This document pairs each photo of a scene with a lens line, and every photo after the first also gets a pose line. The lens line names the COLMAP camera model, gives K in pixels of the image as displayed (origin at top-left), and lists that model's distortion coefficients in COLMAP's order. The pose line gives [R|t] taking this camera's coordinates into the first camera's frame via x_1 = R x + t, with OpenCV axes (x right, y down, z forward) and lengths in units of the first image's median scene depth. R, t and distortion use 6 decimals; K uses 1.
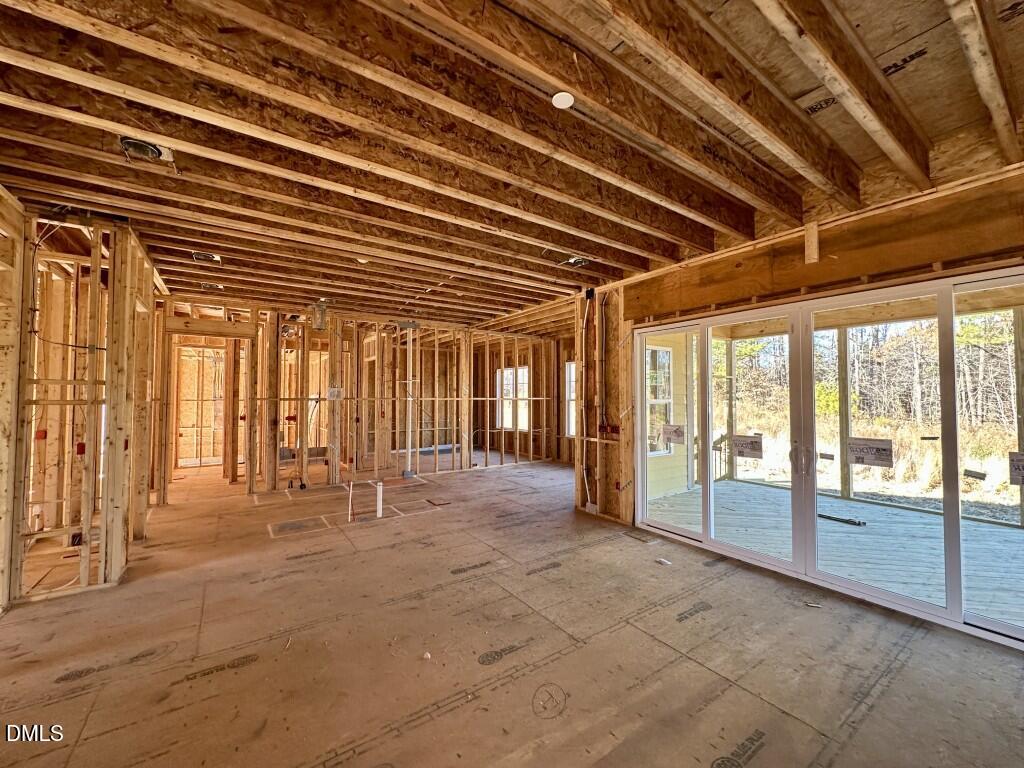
lens RADIAL K [[411.1, 0, 512.0], [0, 411.1, 384.0], [0, 0, 1]] dist [0.000358, 0.000193]
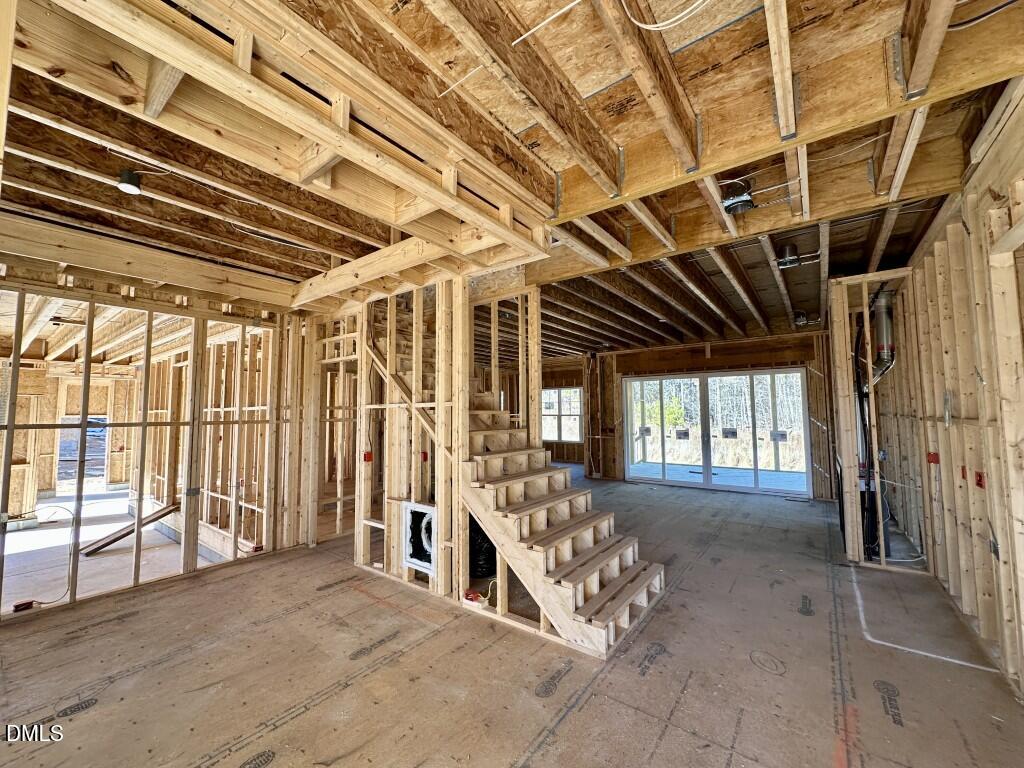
lens RADIAL K [[411.1, 0, 512.0], [0, 411.1, 384.0], [0, 0, 1]] dist [0.000358, 0.000193]
pose [[0.948481, 0.012769, 0.316578, -0.787670], [0.000012, 0.999186, -0.040339, -0.025751], [-0.316835, 0.038264, 0.947708, -0.647886]]
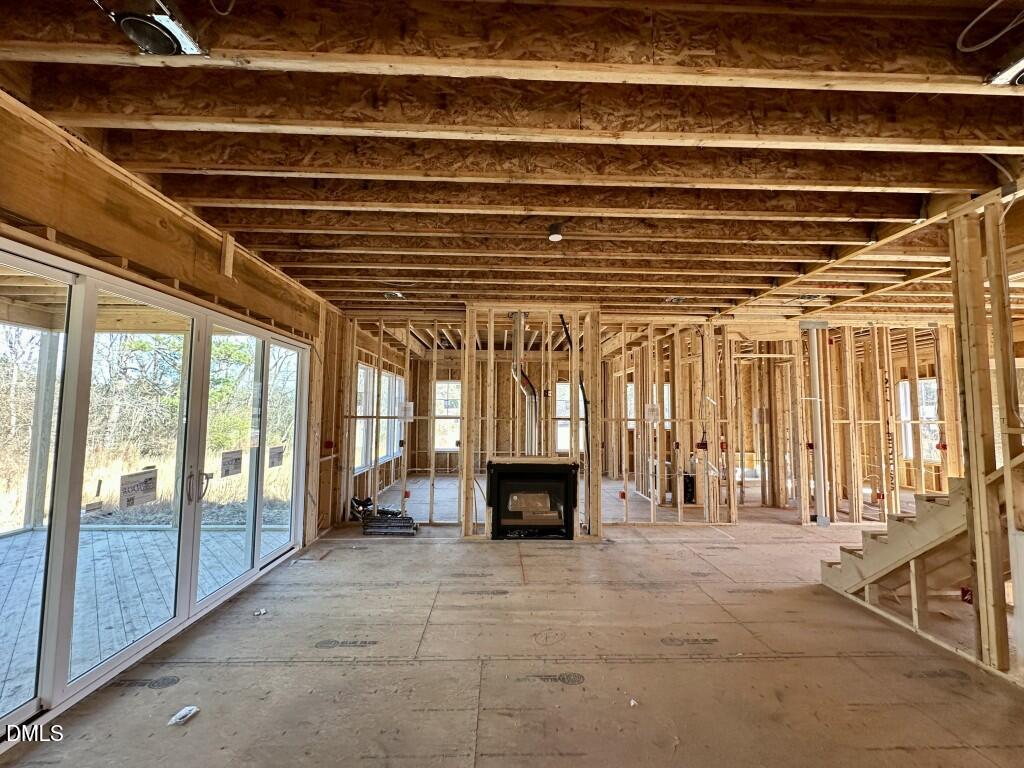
lens RADIAL K [[411.1, 0, 512.0], [0, 411.1, 384.0], [0, 0, 1]] dist [0.000358, 0.000193]
pose [[-0.840223, 0.027882, 0.541524, -0.240501], [-0.026187, 0.995425, -0.091885, 0.020715], [-0.541609, -0.091385, -0.835649, 0.962716]]
